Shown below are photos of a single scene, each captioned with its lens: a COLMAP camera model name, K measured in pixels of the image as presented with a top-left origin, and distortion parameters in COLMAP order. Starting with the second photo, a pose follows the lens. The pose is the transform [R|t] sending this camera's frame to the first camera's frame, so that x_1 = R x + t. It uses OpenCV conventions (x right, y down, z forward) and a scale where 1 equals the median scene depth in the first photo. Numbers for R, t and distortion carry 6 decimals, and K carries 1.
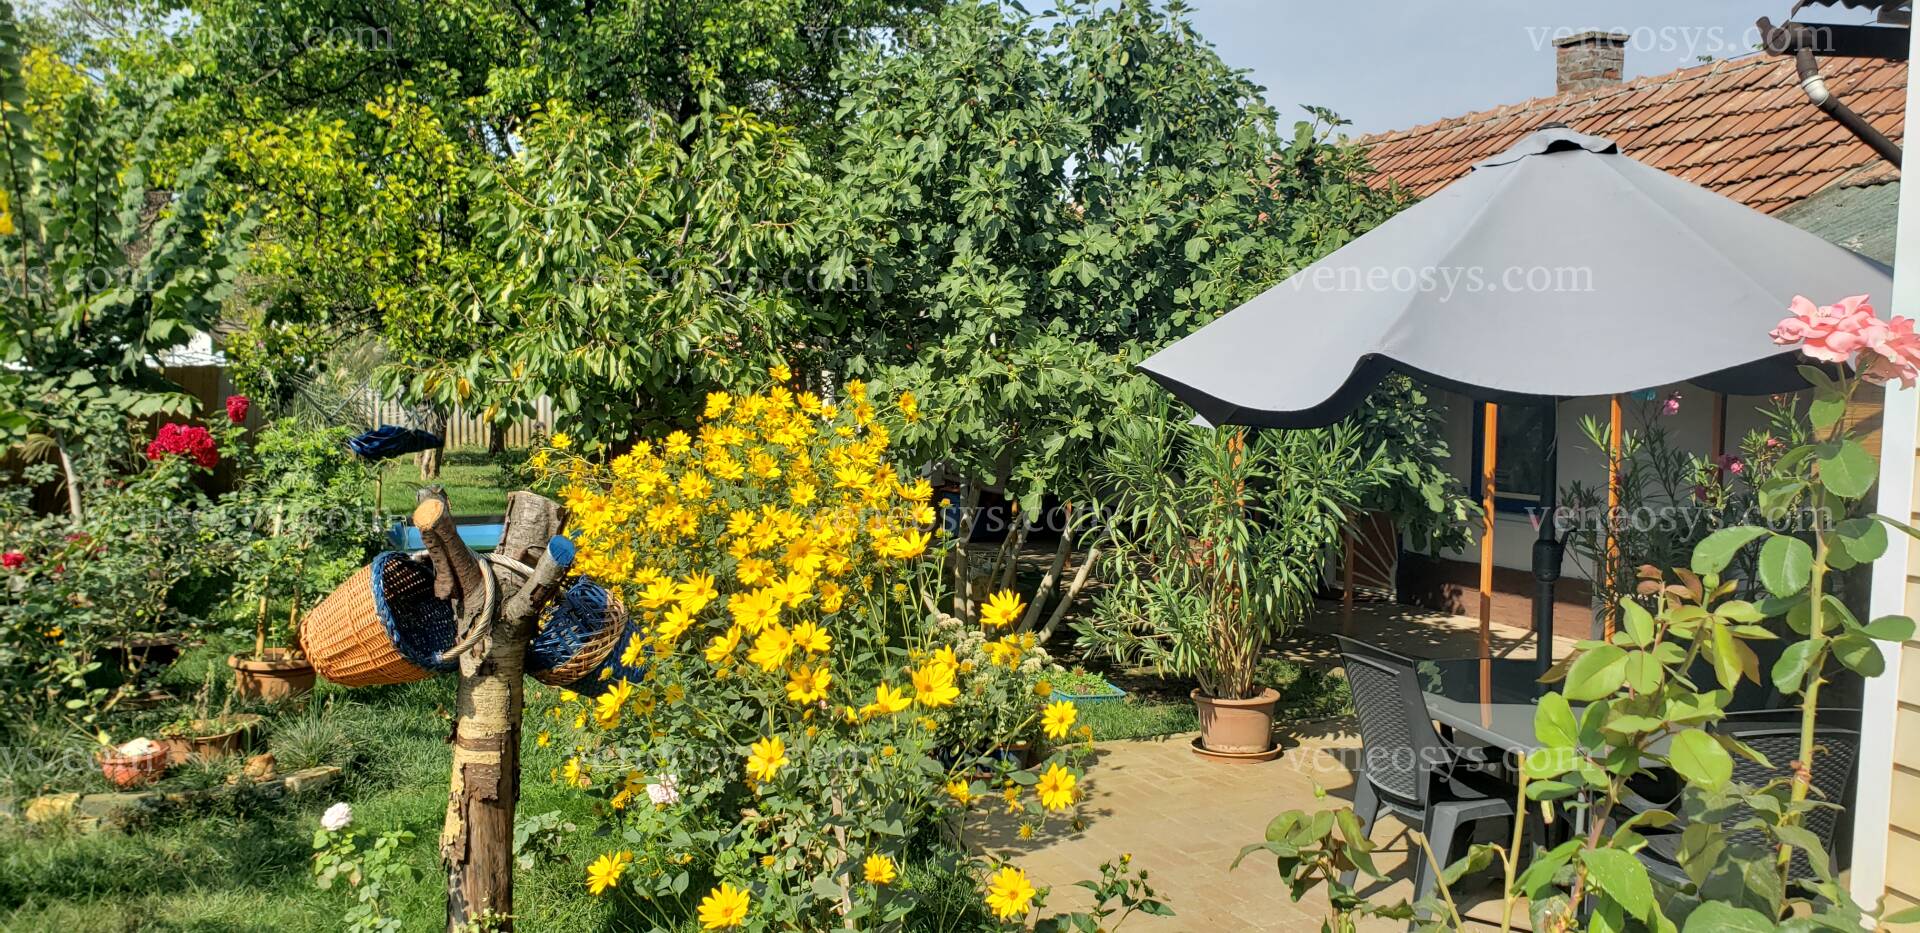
lens RADIAL K [[1394.2, 0, 958.4], [0, 1394.2, 472.7], [0, 0, 1]] dist [0.001062, -0.002382]
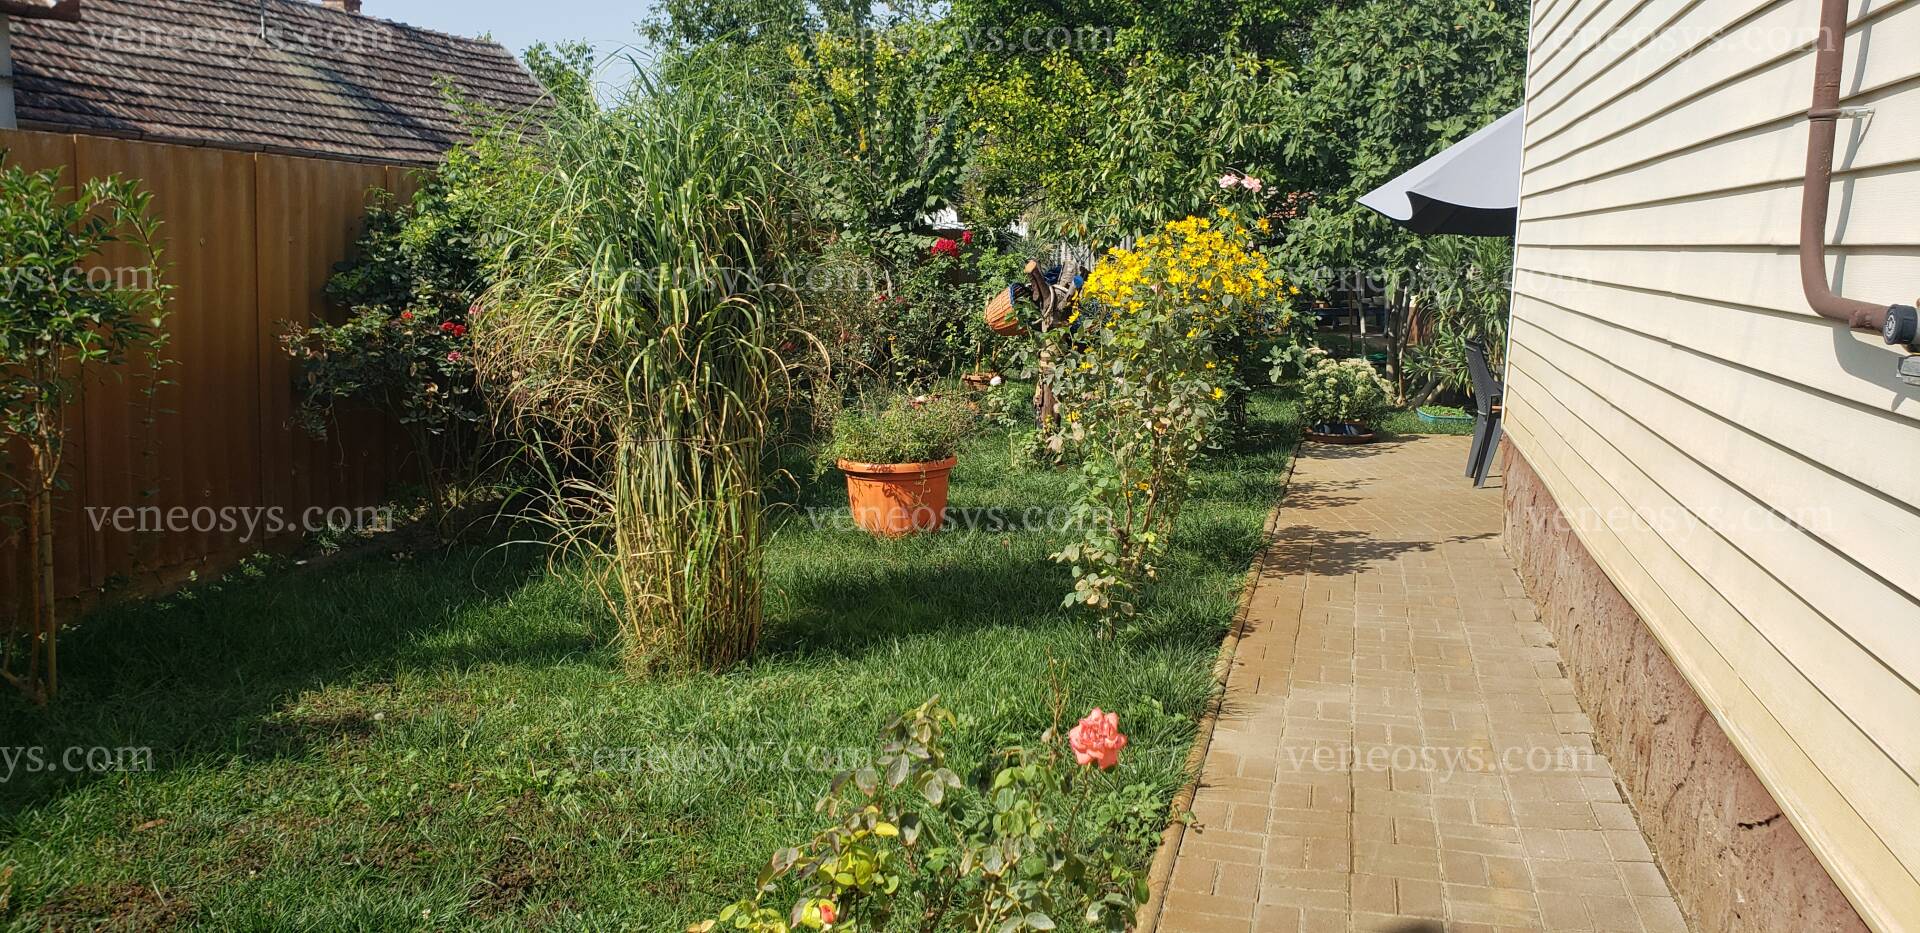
lens RADIAL K [[1394.2, 0, 957.4], [0, 1394.2, 465.3], [0, 0, 1]] dist [0.001062, -0.002382]
pose [[0.882450, 0.062430, -0.466246, 0.331155], [-0.022115, 0.995564, 0.091448, 0.074558], [0.469886, -0.070387, 0.879916, -0.619008]]
